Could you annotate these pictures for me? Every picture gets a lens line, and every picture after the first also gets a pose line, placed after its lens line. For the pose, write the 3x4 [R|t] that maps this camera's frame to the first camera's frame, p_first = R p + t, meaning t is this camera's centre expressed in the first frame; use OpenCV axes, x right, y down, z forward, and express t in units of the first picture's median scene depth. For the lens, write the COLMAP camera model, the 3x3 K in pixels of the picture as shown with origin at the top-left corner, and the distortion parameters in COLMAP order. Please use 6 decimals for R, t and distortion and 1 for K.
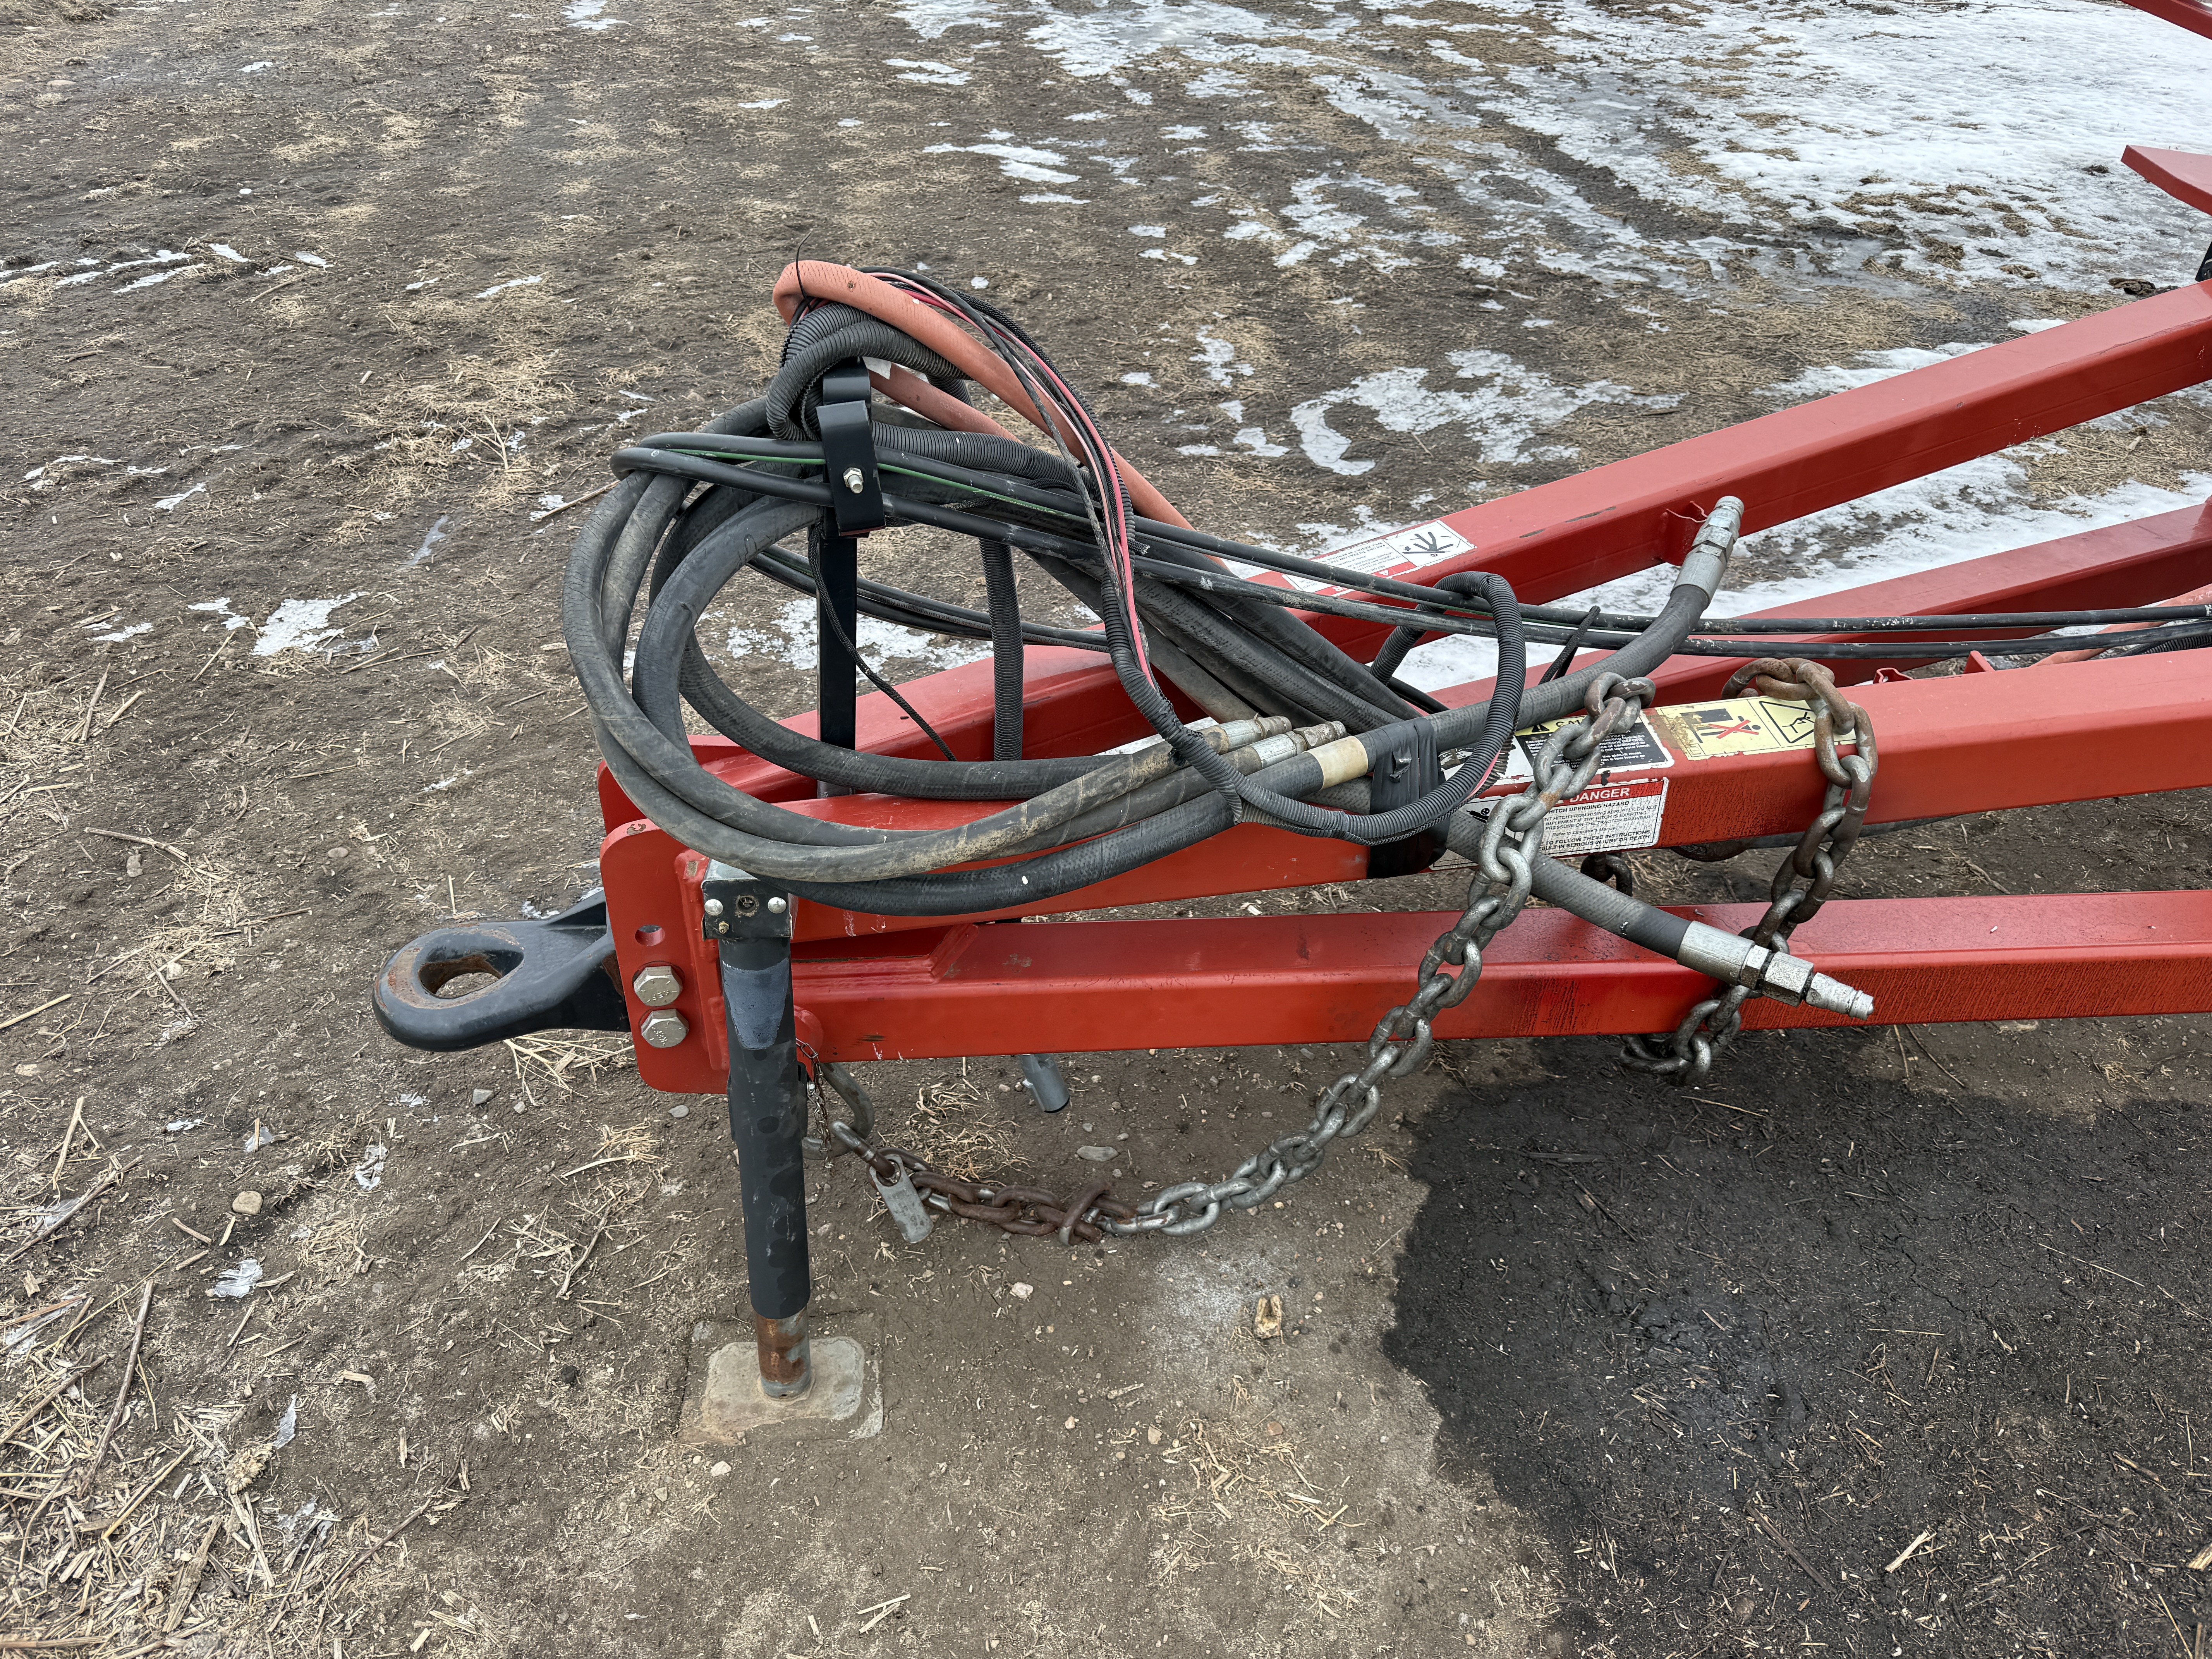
lens RADIAL K [[1564.2, 0, 1106.0], [0, 1564.2, 829.5], [0, 0, 1]] dist [0.096399, -0.127481]
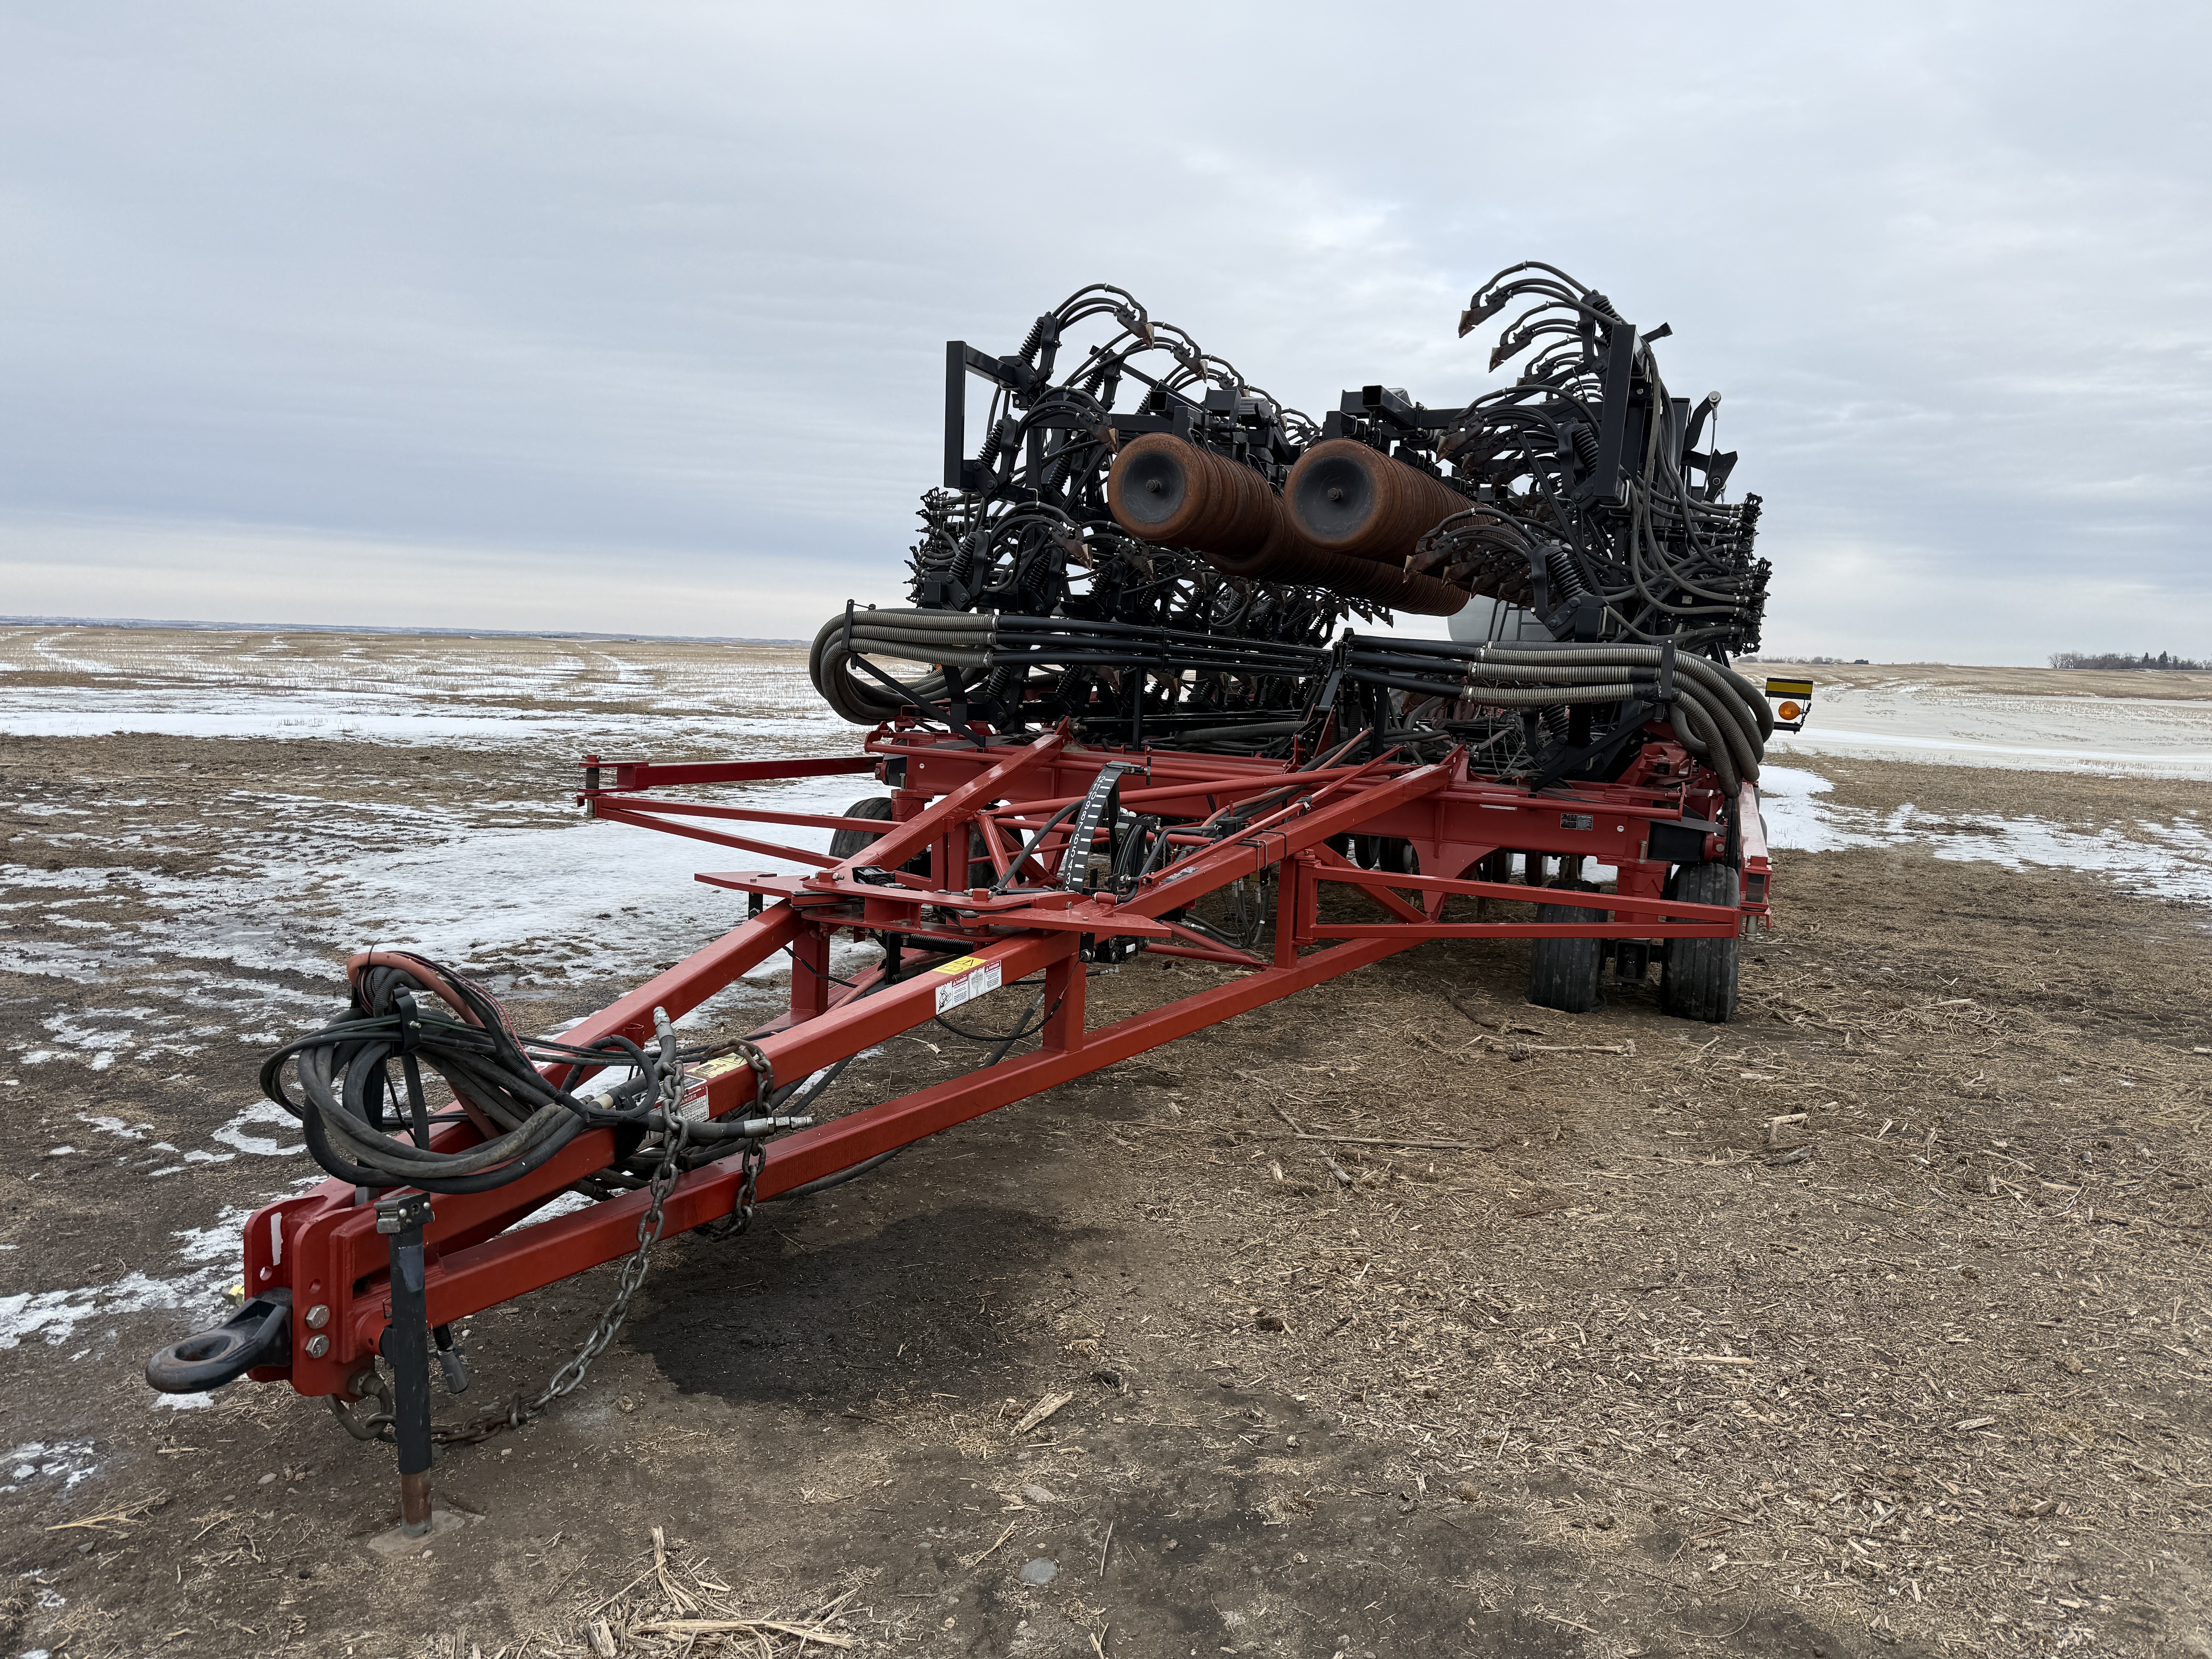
lens RADIAL K [[1543.2, 0, 1092.8], [0, 1543.2, 833.7], [0, 0, 1]] dist [0.094352, -0.121462]
pose [[0.620716, -0.111999, 0.775995, -0.315180], [0.461905, 0.851984, -0.246510, 0.142702], [-0.633527, 0.511448, 0.580572, -0.290130]]
